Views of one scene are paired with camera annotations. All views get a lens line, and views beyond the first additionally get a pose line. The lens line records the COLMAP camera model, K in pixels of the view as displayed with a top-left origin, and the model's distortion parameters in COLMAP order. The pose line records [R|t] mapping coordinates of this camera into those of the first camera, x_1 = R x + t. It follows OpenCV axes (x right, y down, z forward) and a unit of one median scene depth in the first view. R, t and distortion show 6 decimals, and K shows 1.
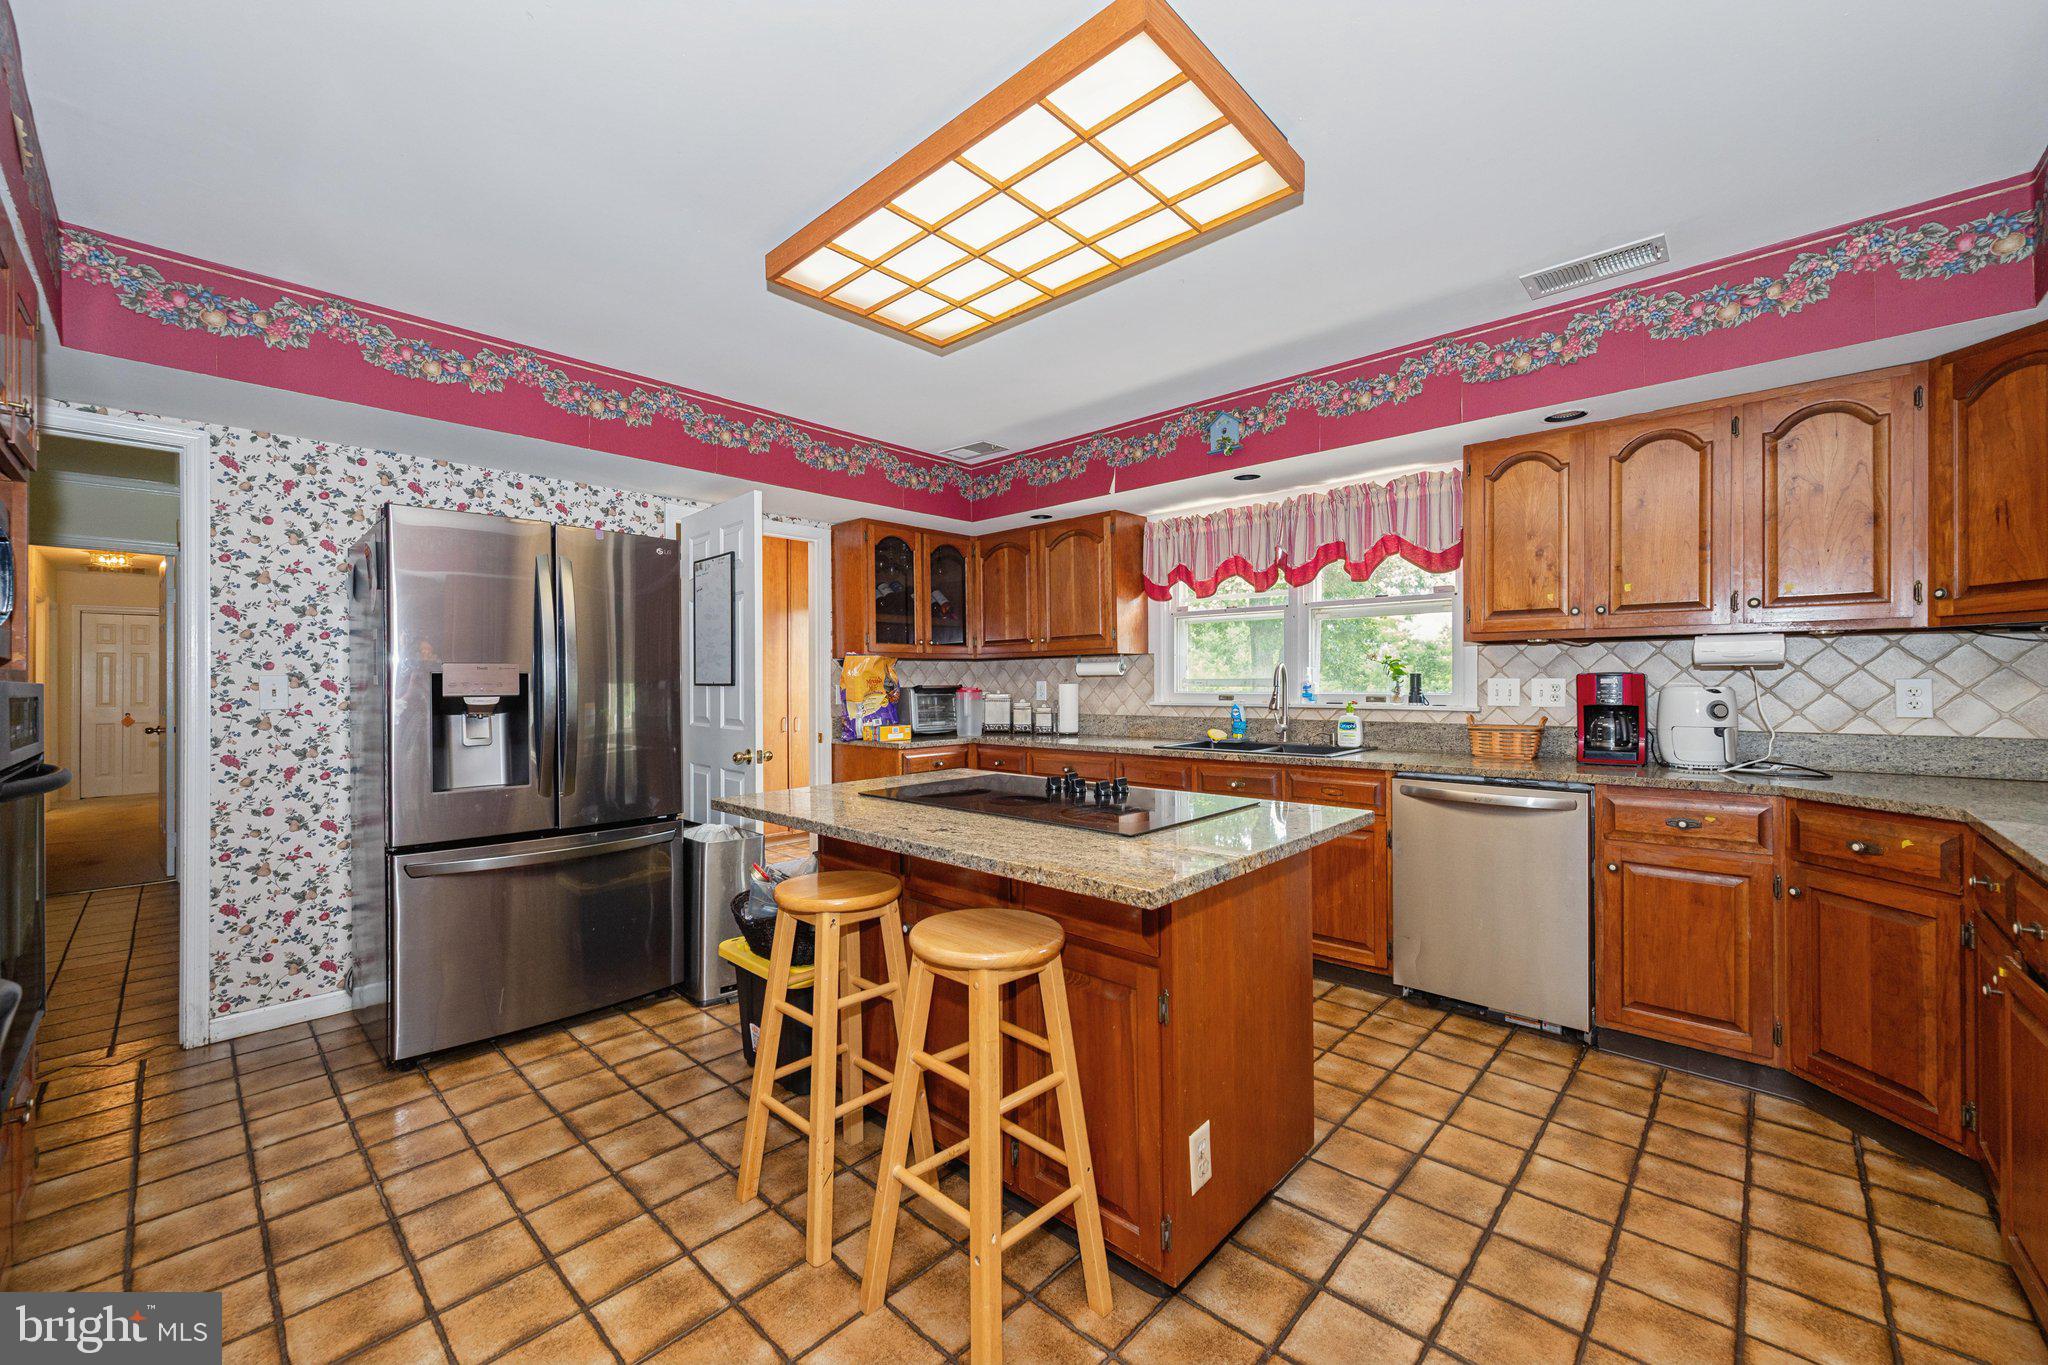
lens RADIAL K [[802.5, 0, 1019.3], [0, 802.5, 686.9], [0, 0, 1]] dist [-0.001703, 0.000489]
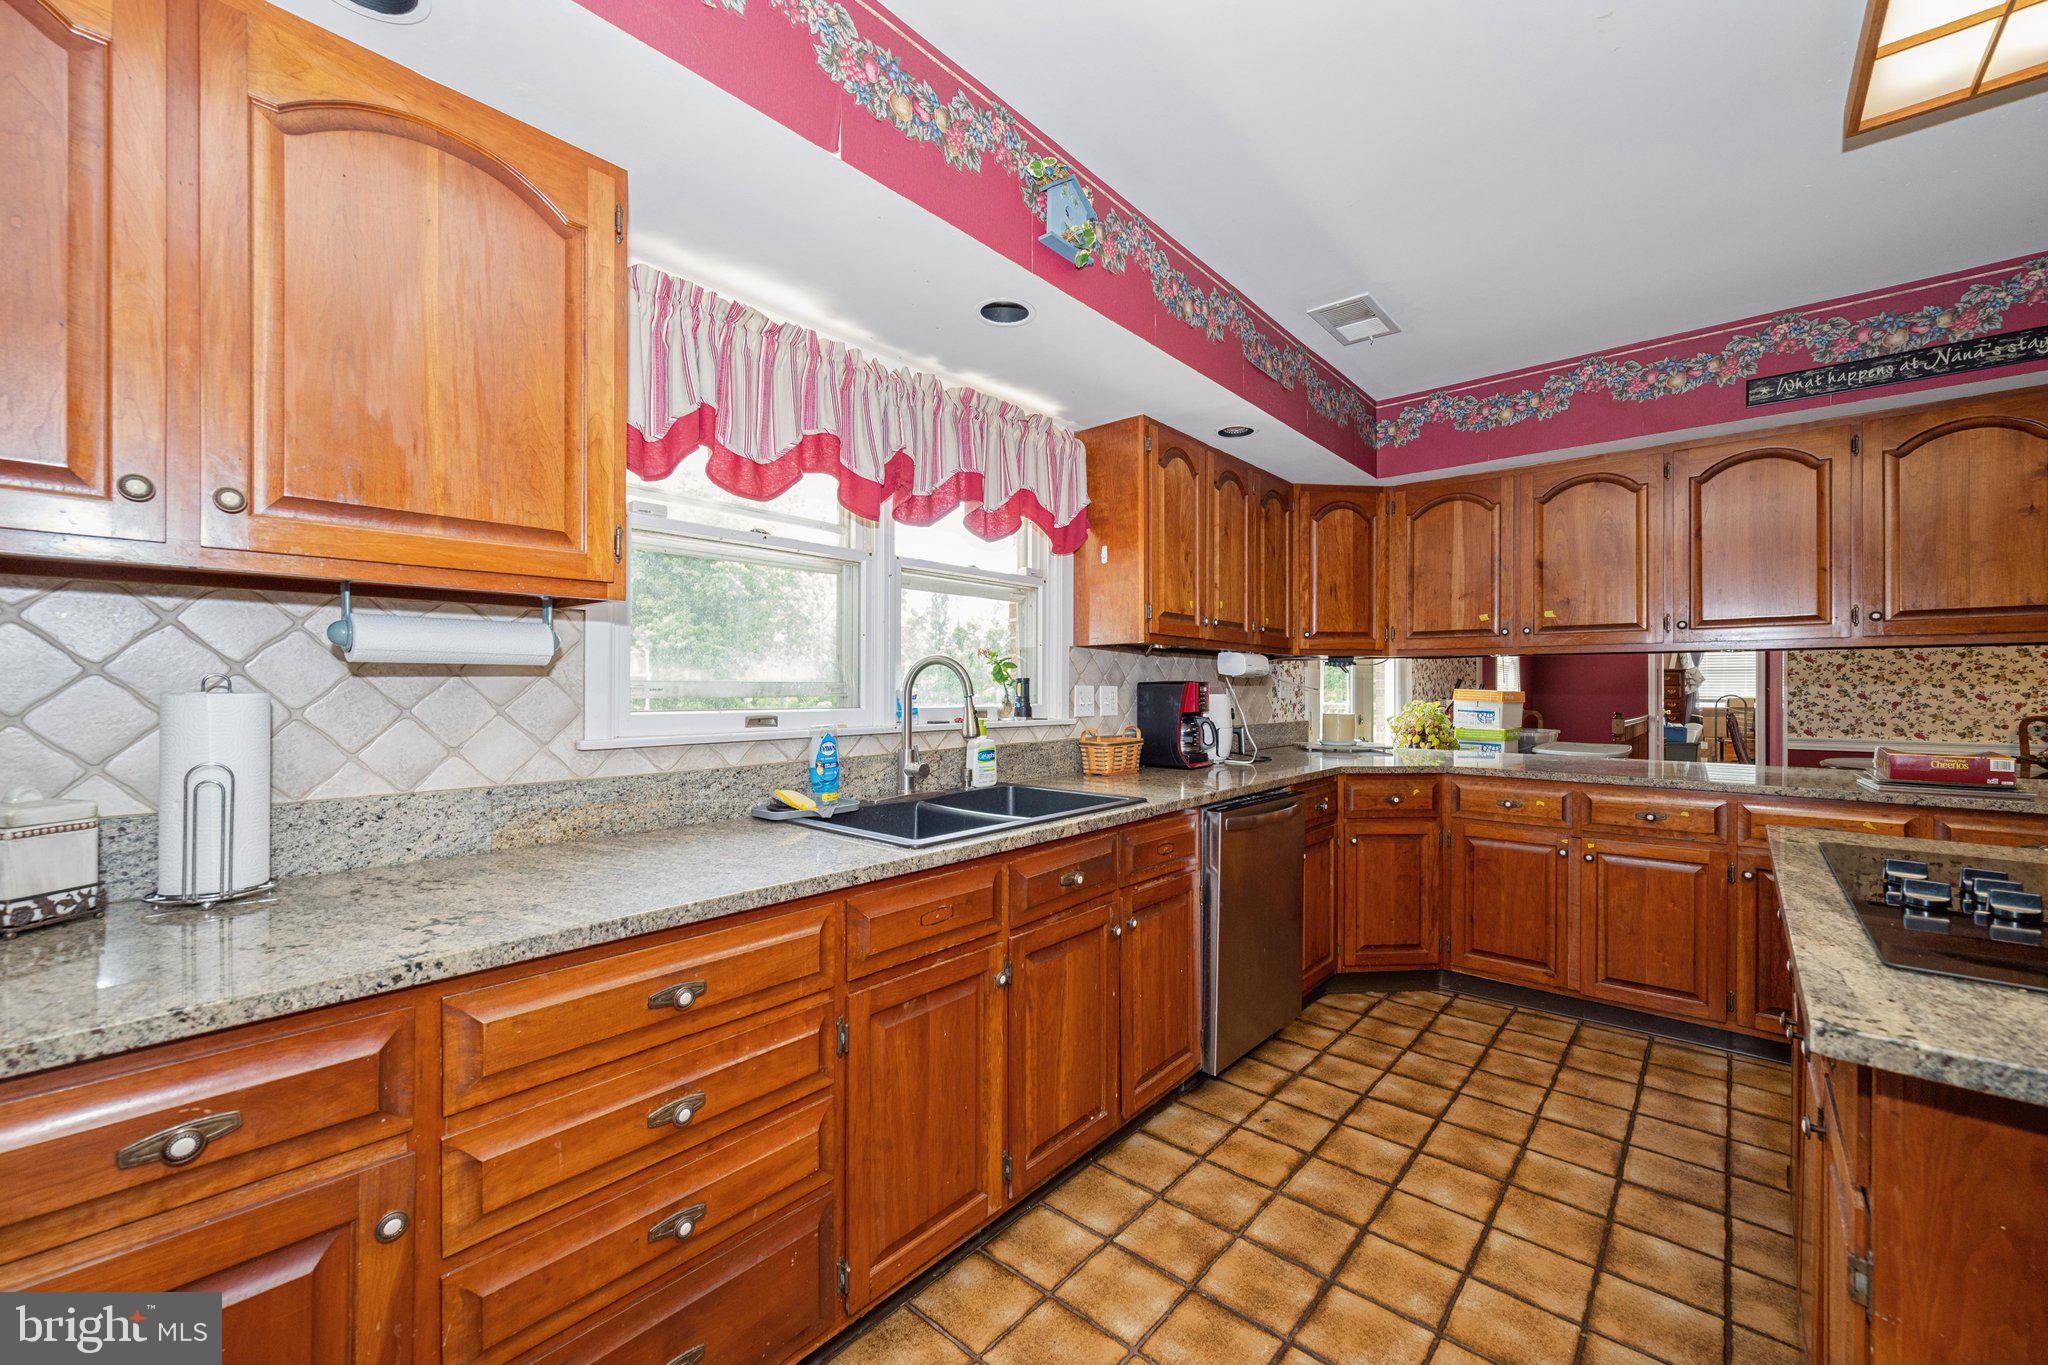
lens RADIAL K [[802.5, 0, 1019.3], [0, 802.5, 686.9], [0, 0, 1]] dist [-0.001703, 0.000489]
pose [[-0.035182, 0.005617, 0.999365, -0.333938], [0.002100, 0.999982, -0.005547, -0.005534], [-0.999379, 0.001903, -0.035194, 1.315082]]
